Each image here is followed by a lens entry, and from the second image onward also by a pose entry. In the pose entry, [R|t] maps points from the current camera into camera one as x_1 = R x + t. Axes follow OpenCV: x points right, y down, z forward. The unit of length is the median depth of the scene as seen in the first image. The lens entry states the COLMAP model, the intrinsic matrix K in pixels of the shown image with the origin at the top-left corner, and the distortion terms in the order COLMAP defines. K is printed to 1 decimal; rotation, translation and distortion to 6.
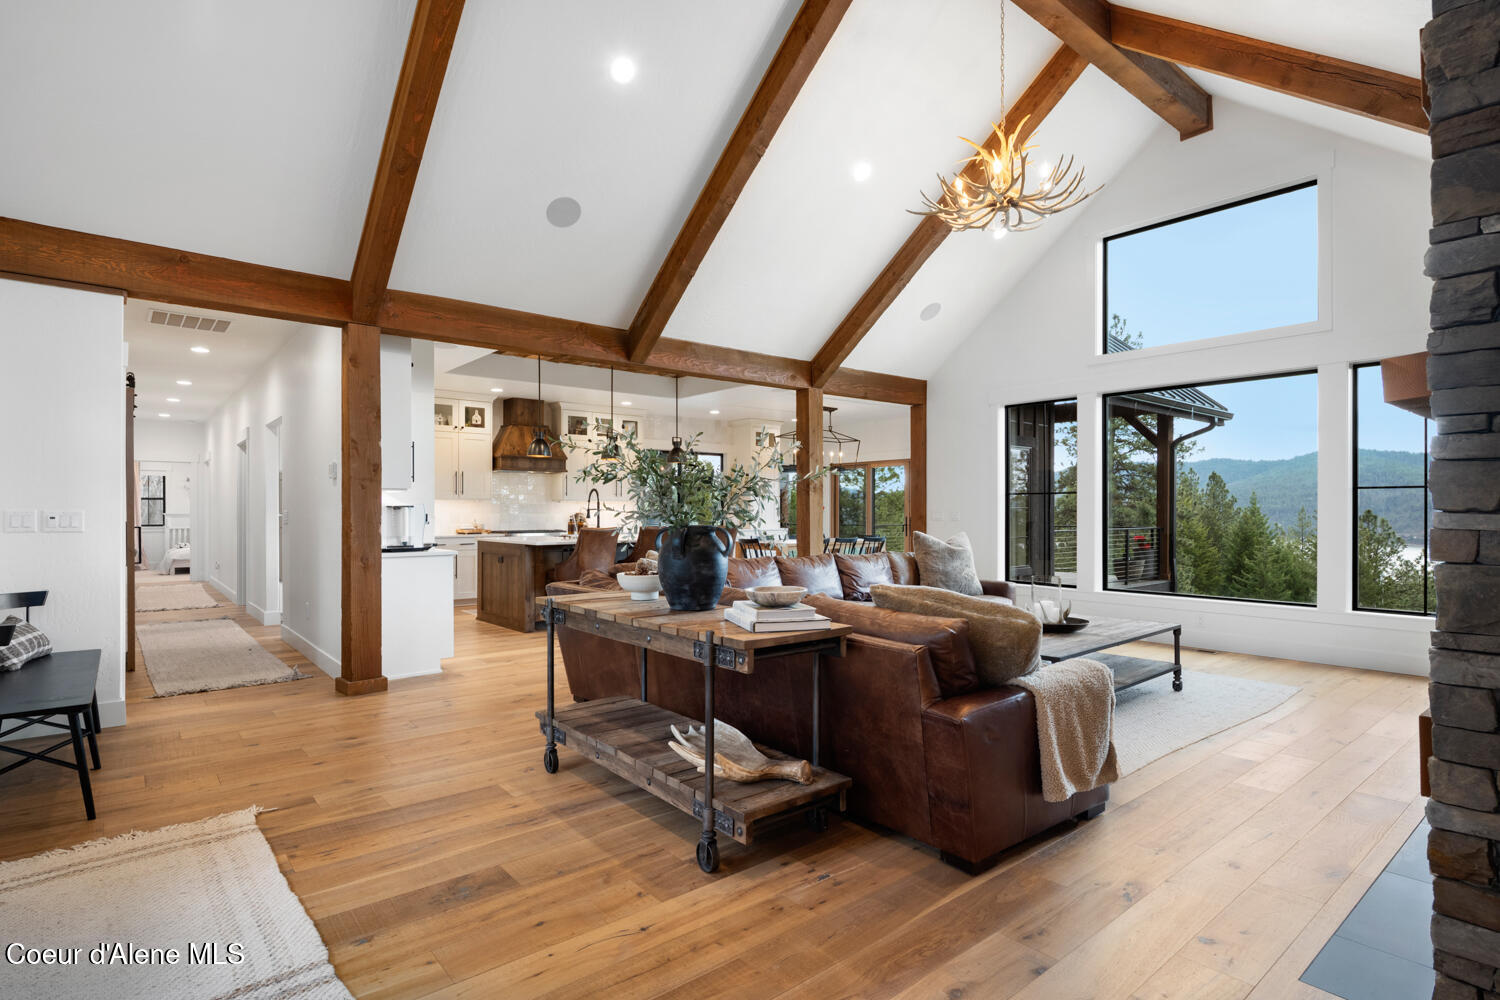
lens RADIAL K [[772.7, 0, 754.6], [0, 772.7, 507.6], [0, 0, 1]] dist [-0.004363, -0.000401]
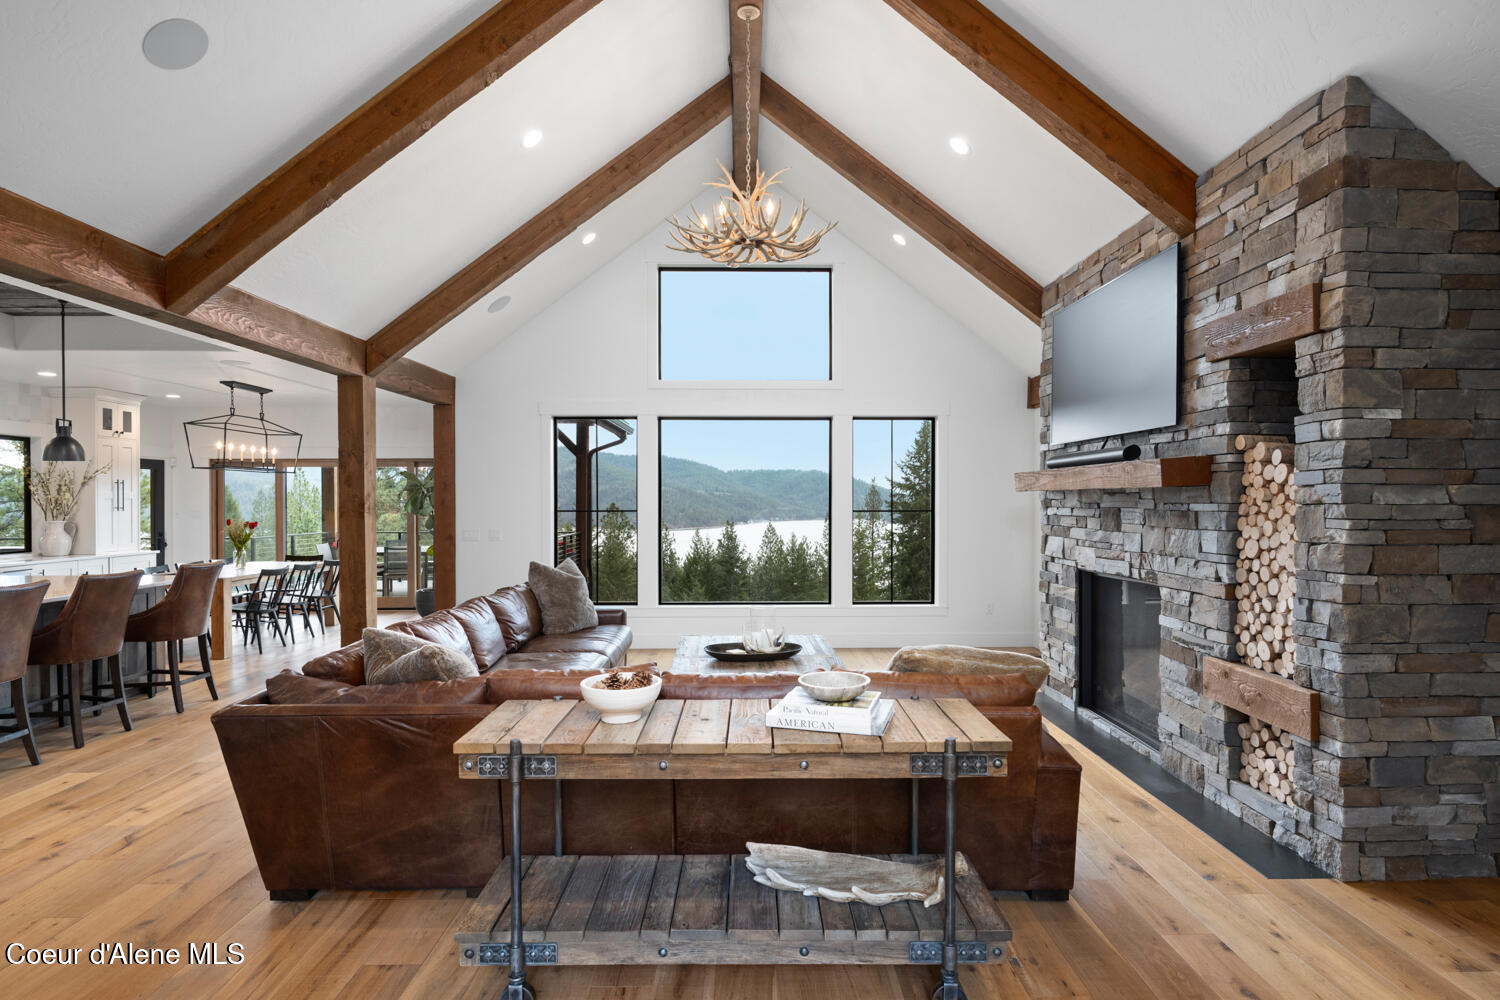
lens RADIAL K [[808.1, 0, 749.3], [0, 808.1, 502.2], [0, 0, 1]] dist [-0.006947, -0.000139]
pose [[0.621232, -0.002815, 0.783622, -0.377493], [-0.003678, 0.999972, 0.006508, -0.045578], [-0.783618, -0.006926, 0.621204, 0.258820]]
